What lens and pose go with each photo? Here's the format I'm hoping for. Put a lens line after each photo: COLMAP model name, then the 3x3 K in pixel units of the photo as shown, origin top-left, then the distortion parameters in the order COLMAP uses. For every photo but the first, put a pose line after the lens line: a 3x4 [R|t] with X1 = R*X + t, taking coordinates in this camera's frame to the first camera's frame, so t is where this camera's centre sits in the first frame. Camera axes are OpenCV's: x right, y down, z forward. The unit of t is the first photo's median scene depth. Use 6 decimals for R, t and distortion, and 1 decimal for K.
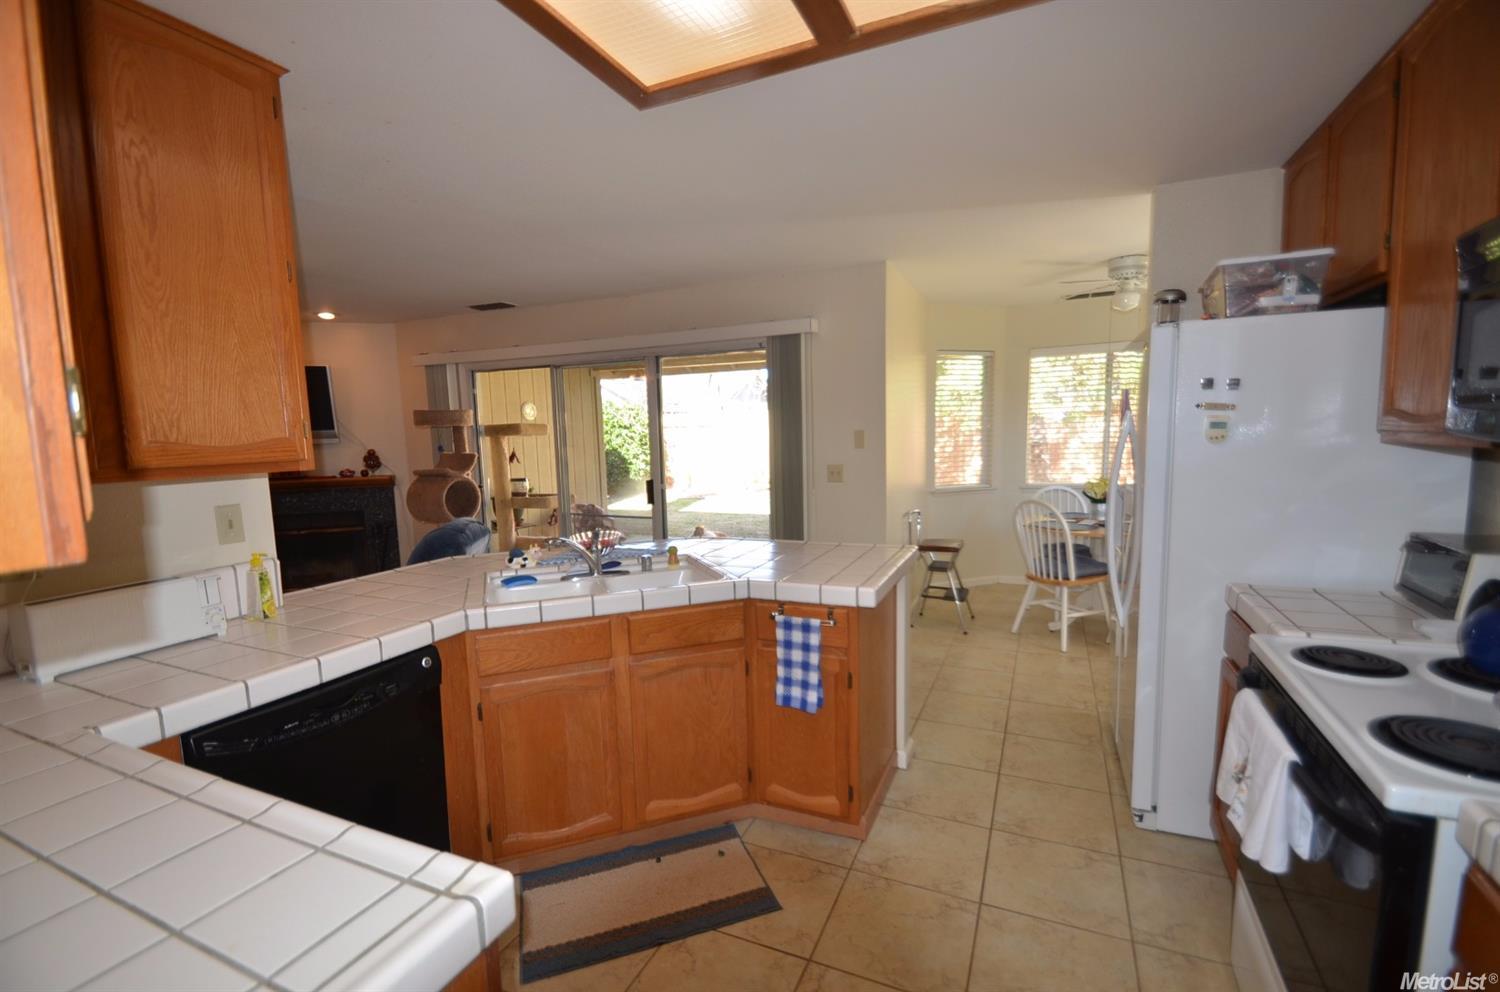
lens RADIAL K [[659.7, 0, 756.0], [0, 659.7, 495.0], [0, 0, 1]] dist [-0.003360, -0.004074]
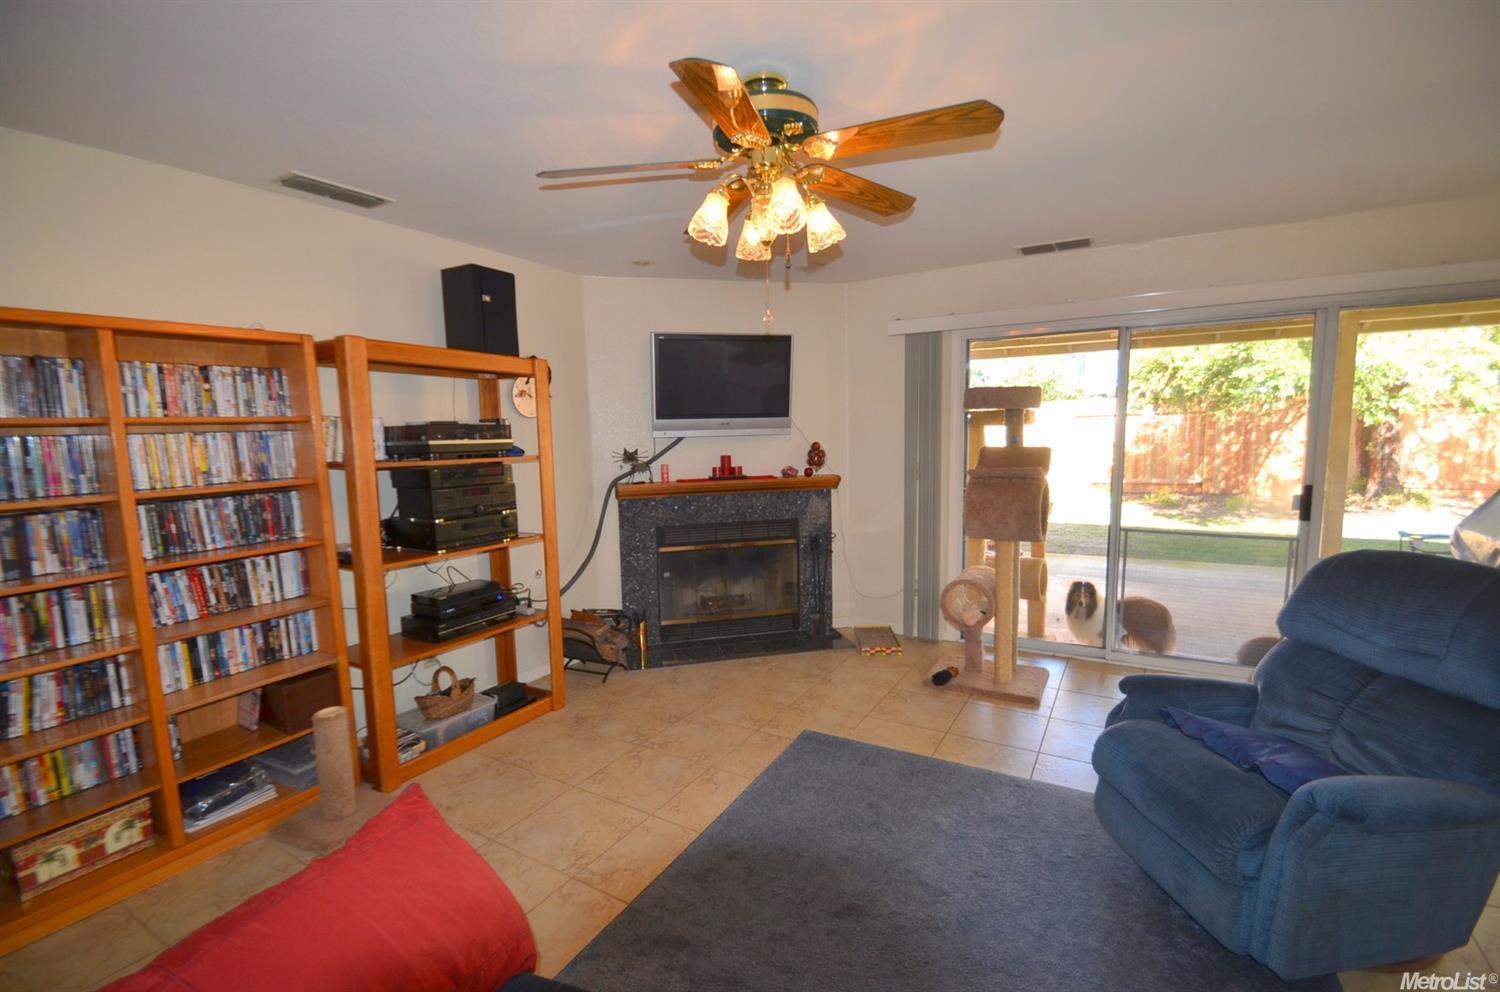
lens RADIAL K [[659.7, 0, 753.7], [0, 659.7, 497.2], [0, 0, 1]] dist [-0.003360, -0.004074]
pose [[0.994270, 0.007611, -0.106628, -0.574129], [-0.007609, 0.999971, 0.000427, -0.002895], [0.106628, 0.000387, 0.994299, 0.199147]]
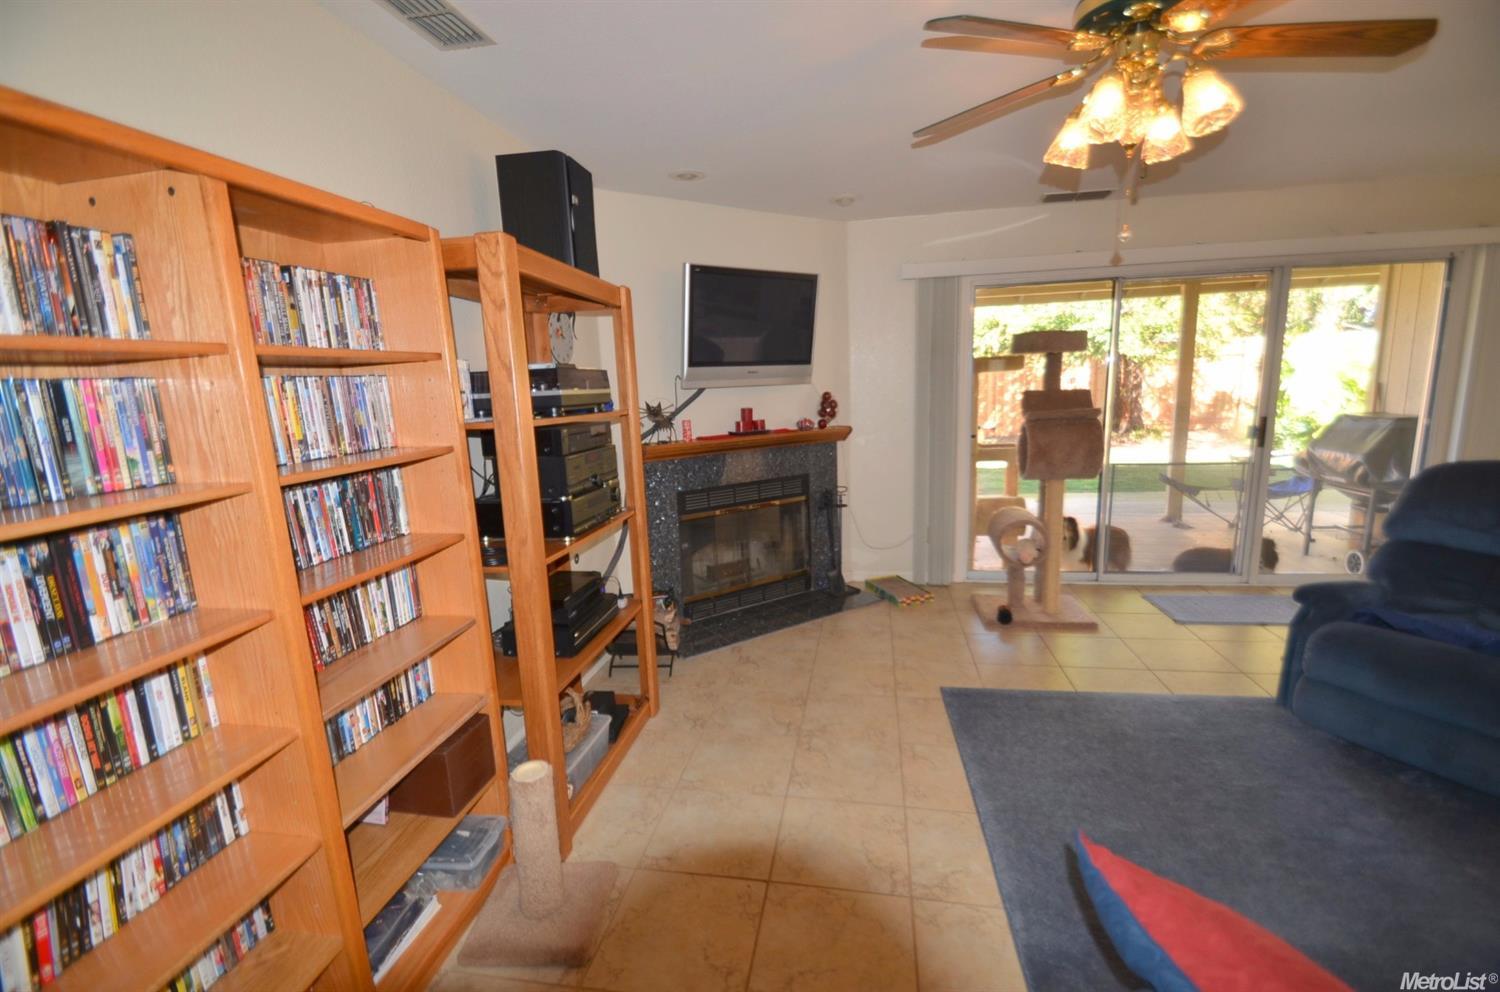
lens RADIAL K [[659.7, 0, 752.1], [0, 659.7, 497.1], [0, 0, 1]] dist [-0.003360, -0.004074]
pose [[0.970007, -0.060311, 0.235478, -0.854008], [0.046062, 0.996785, 0.065554, -0.002857], [-0.238675, -0.052742, 0.969666, 0.282168]]
